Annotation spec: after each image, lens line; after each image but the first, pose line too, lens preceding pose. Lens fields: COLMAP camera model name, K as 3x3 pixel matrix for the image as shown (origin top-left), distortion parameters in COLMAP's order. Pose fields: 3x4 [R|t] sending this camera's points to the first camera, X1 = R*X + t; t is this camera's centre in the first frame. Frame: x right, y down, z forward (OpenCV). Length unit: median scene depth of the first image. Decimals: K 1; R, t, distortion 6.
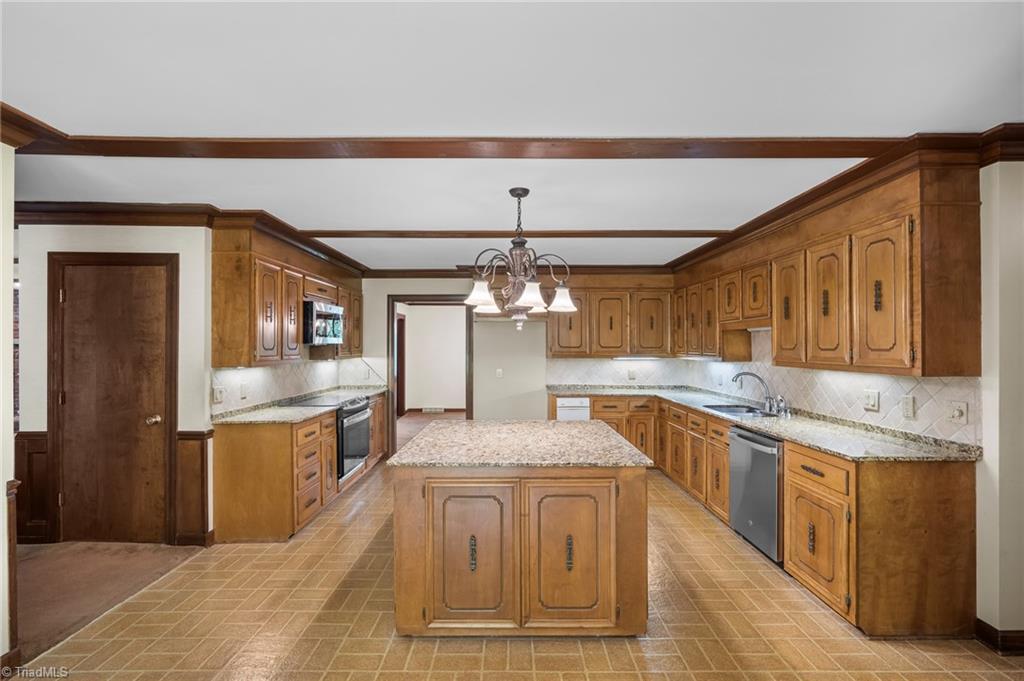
lens RADIAL K [[465.8, 0, 514.2], [0, 465.8, 344.9], [0, 0, 1]] dist [-0.003718, 0.000647]
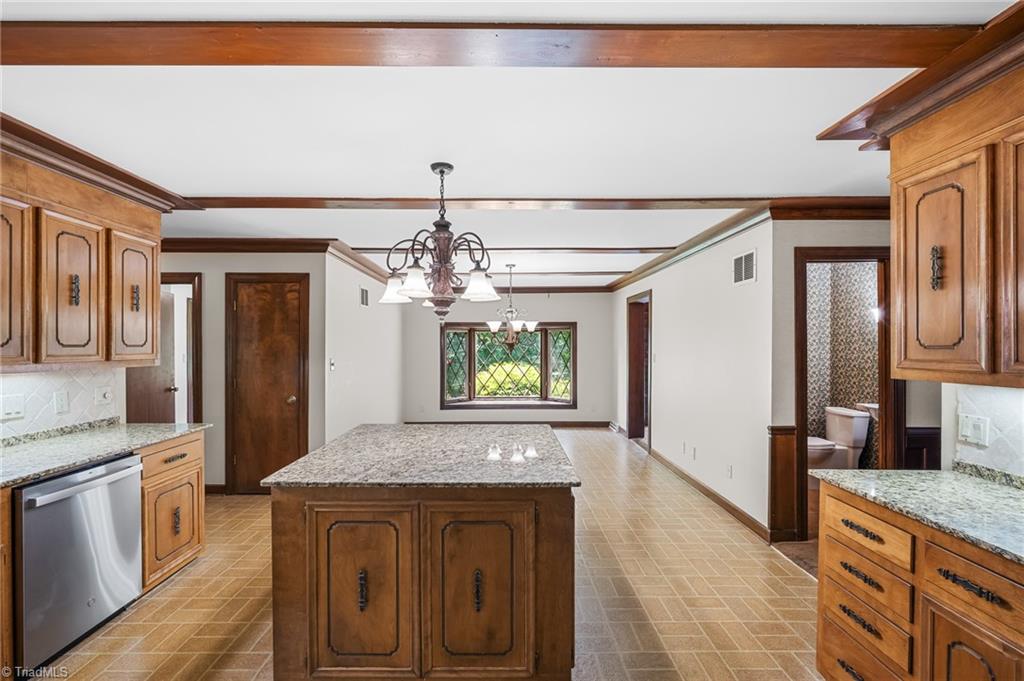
lens RADIAL K [[465.8, 0, 507.0], [0, 465.8, 345.5], [0, 0, 1]] dist [-0.003718, 0.000647]
pose [[-0.999987, -0.000267, -0.005048, -0.116383], [-0.000251, 0.999995, -0.003061, 0.012913], [0.005049, -0.003060, -0.999983, 2.033924]]
